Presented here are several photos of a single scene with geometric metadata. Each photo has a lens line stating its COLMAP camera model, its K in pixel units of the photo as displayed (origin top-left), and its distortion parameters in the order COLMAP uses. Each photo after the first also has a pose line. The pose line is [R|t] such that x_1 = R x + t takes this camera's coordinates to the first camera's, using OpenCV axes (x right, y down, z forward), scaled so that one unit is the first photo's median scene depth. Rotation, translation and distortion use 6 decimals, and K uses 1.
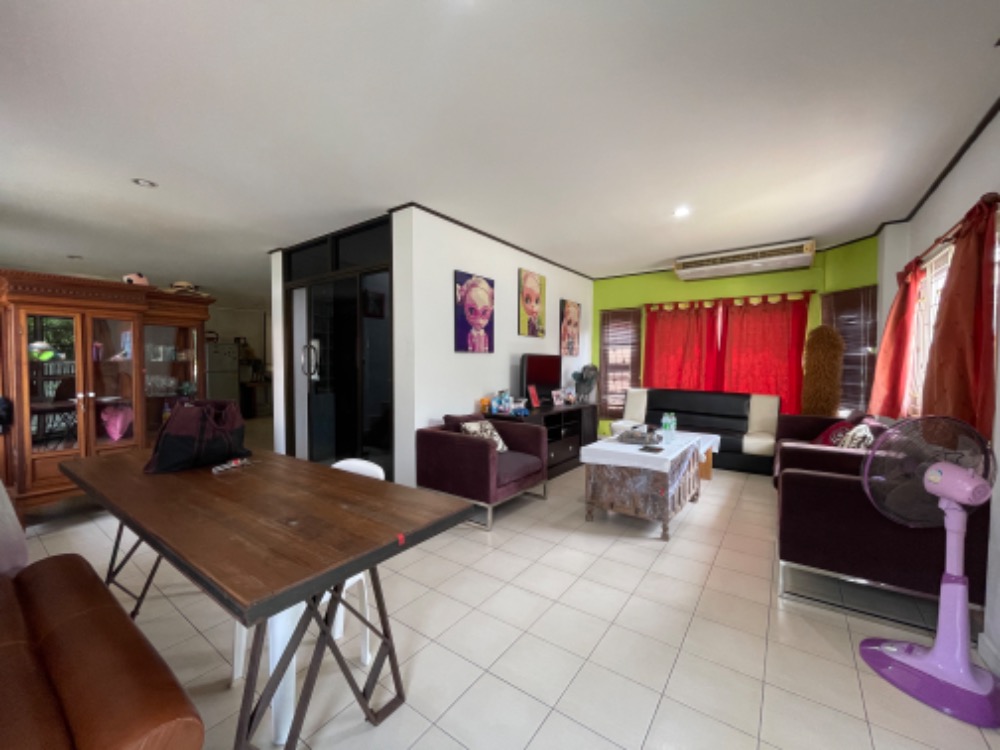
lens RADIAL K [[405.1, 0, 488.9], [0, 405.1, 377.4], [0, 0, 1]] dist [-0.001258, -0.000420]
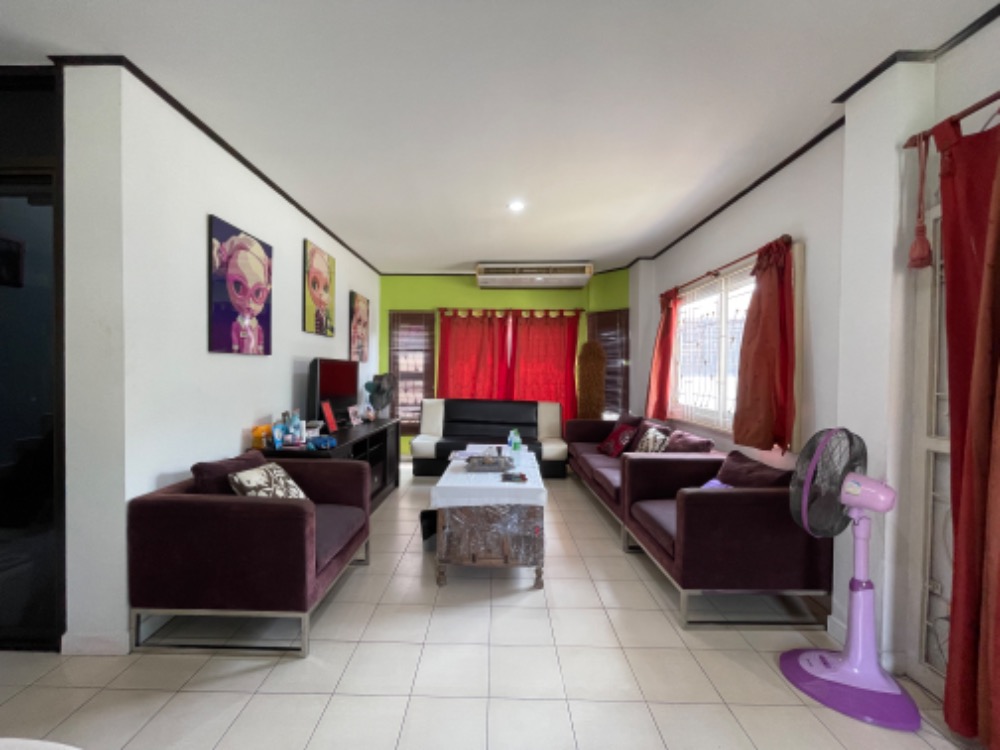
lens RADIAL K [[405.1, 0, 488.9], [0, 405.1, 377.4], [0, 0, 1]] dist [-0.001258, -0.000420]
pose [[0.811857, -0.002033, 0.583852, -0.078516], [0.011740, 0.999849, -0.012843, -0.010896], [-0.583738, 0.017281, 0.811758, 0.228877]]
